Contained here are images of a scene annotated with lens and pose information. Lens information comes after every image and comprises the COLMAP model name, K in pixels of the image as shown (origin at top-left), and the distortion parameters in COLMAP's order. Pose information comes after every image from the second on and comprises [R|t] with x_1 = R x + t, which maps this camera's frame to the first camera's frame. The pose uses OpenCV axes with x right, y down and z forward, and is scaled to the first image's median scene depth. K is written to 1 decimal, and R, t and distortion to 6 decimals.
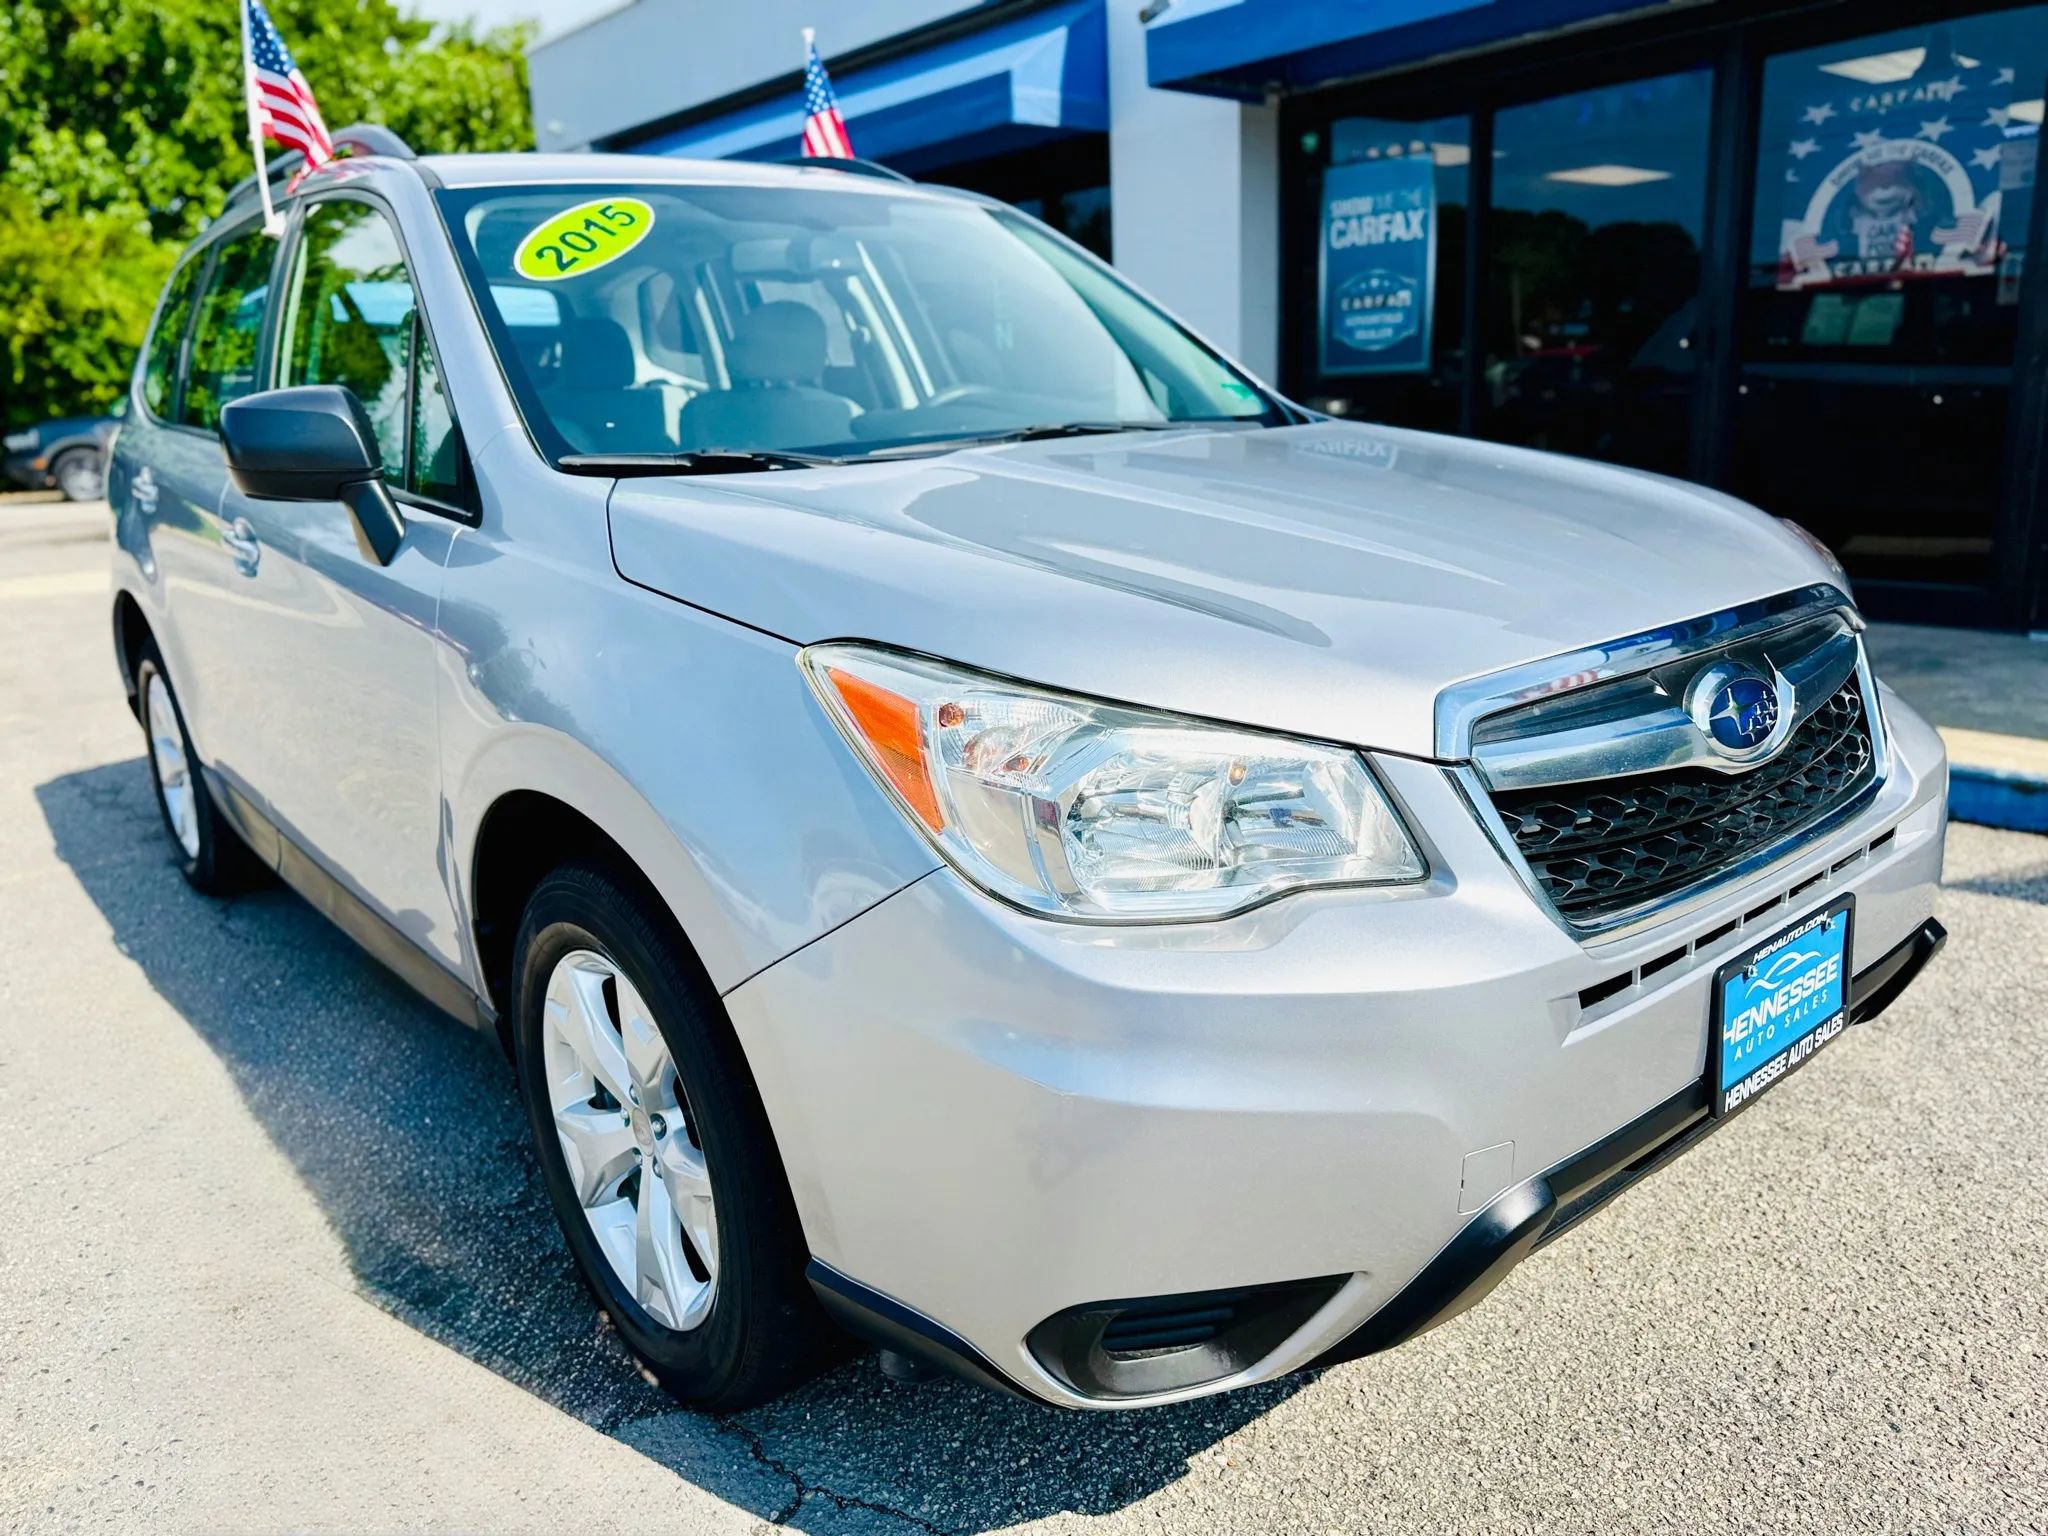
lens RADIAL K [[1493.6, 0, 1024.0], [0, 1493.6, 768.0], [0, 0, 1]] dist [-0.015462, -0.002749]
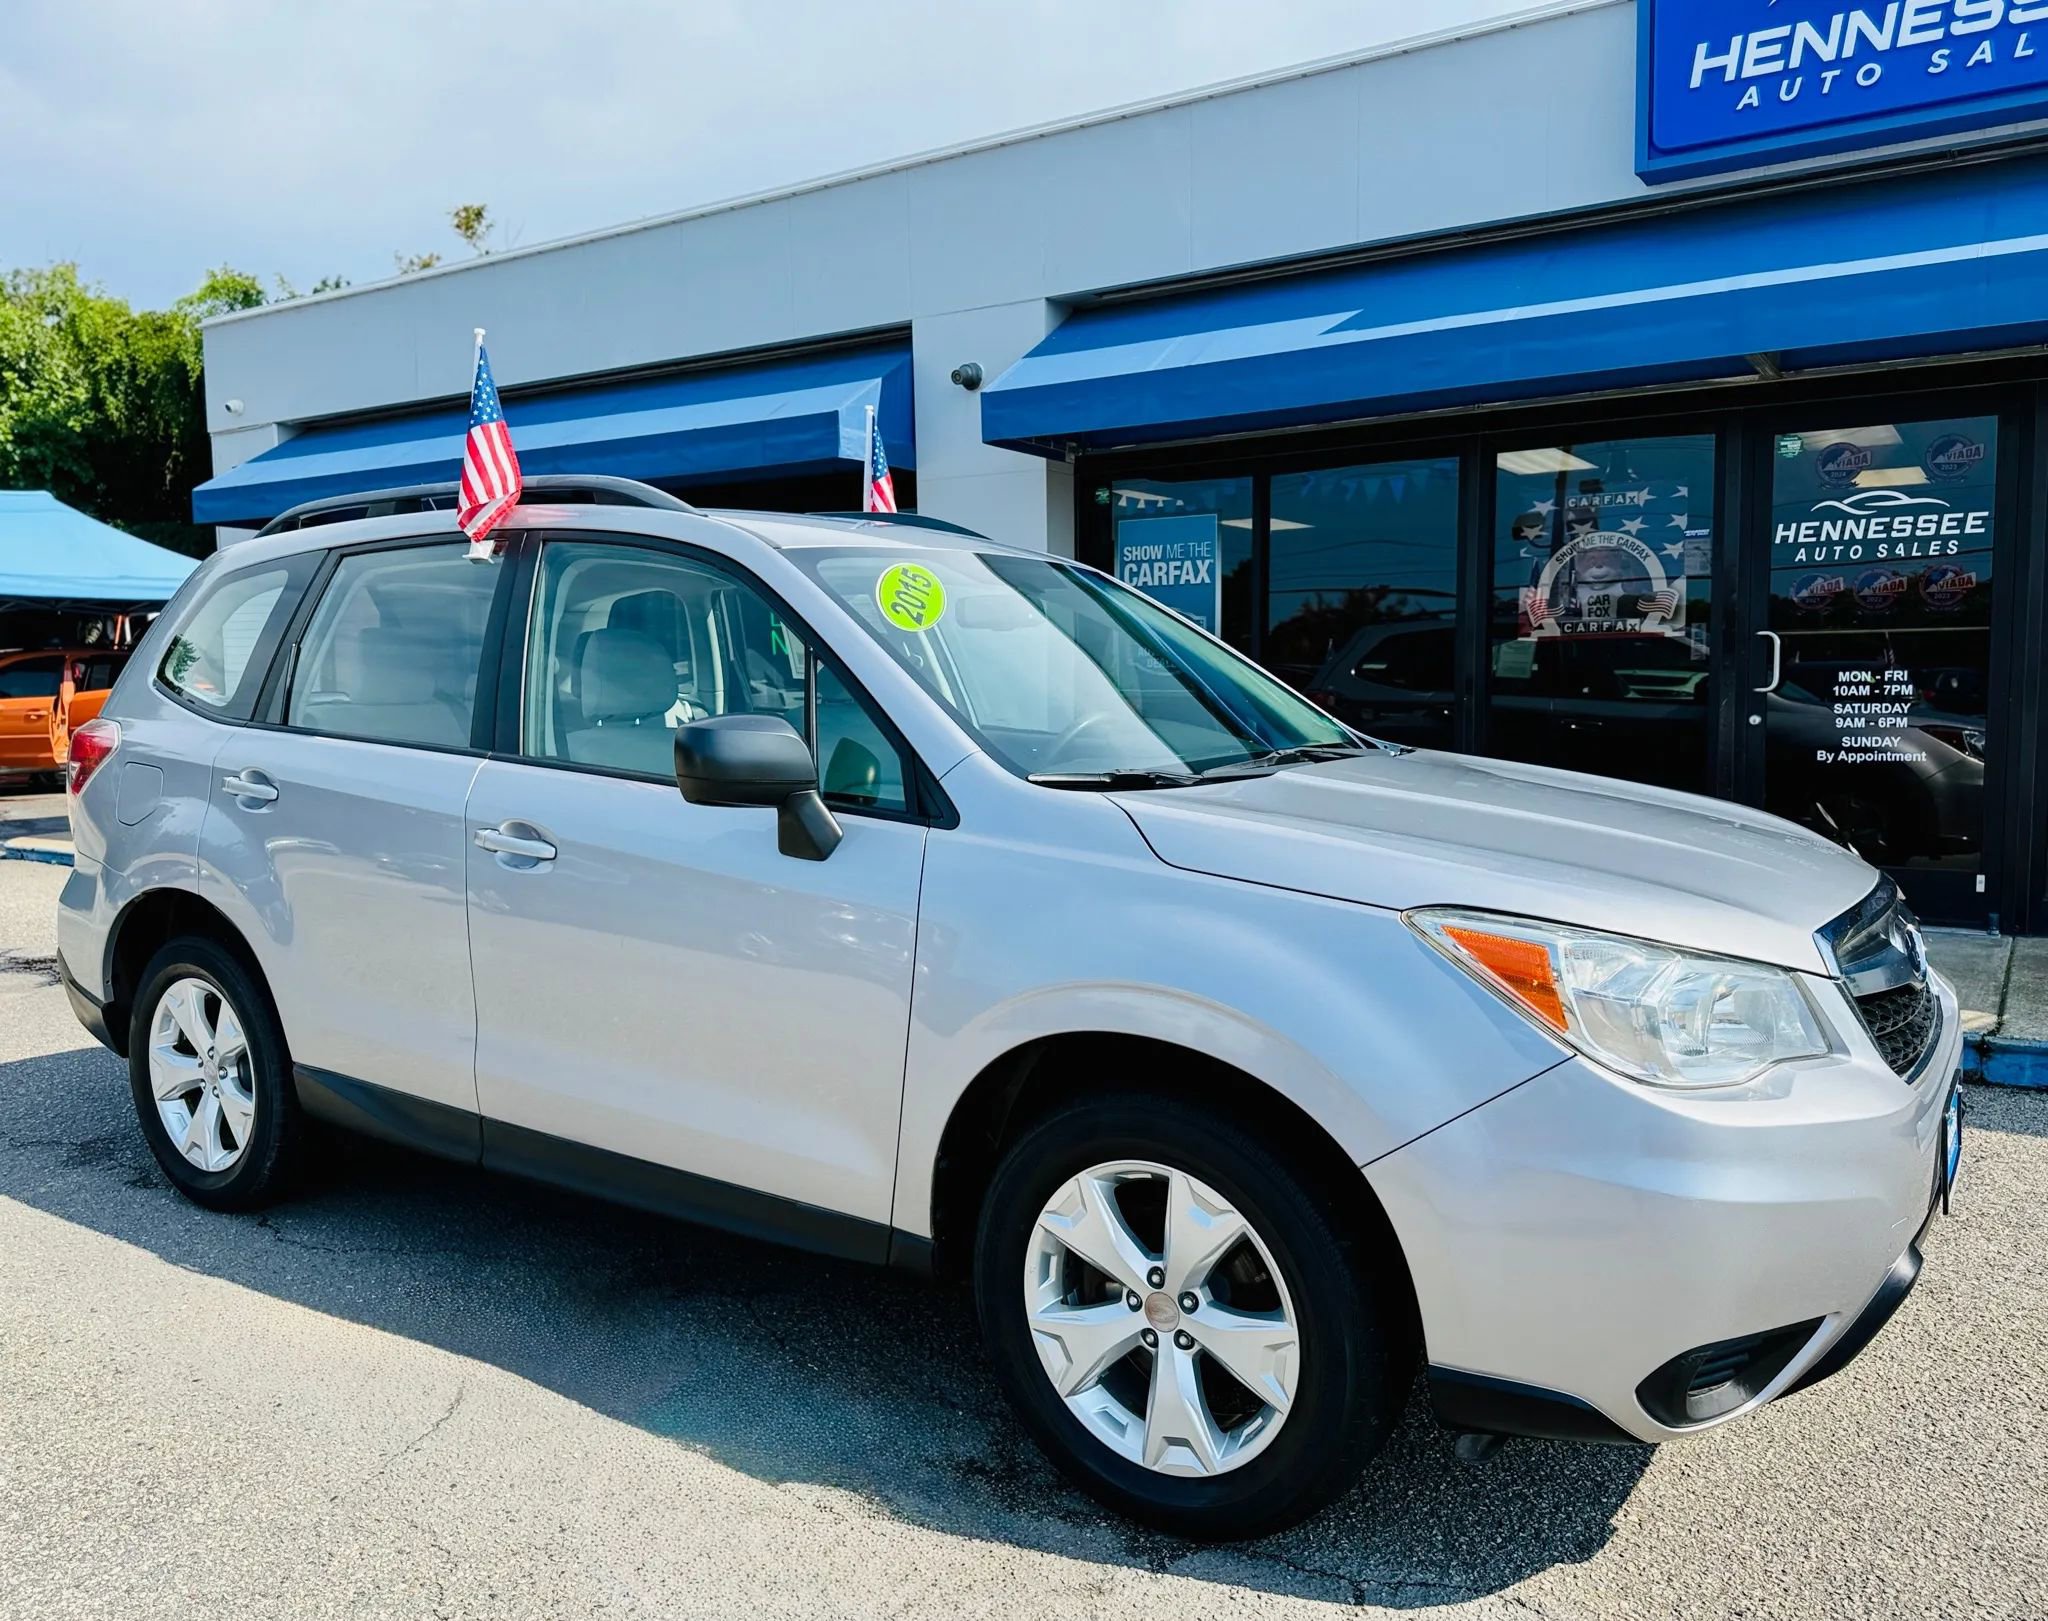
lens RADIAL K [[1577.3, 0, 1024.0], [0, 1577.3, 810.5], [0, 0, 1]] dist [0.064013, -0.075801]
pose [[0.956024, 0.007549, 0.293191, -0.290118], [0.042431, 0.985592, -0.163732, 0.016971], [-0.290202, 0.168972, 0.941929, -0.108371]]
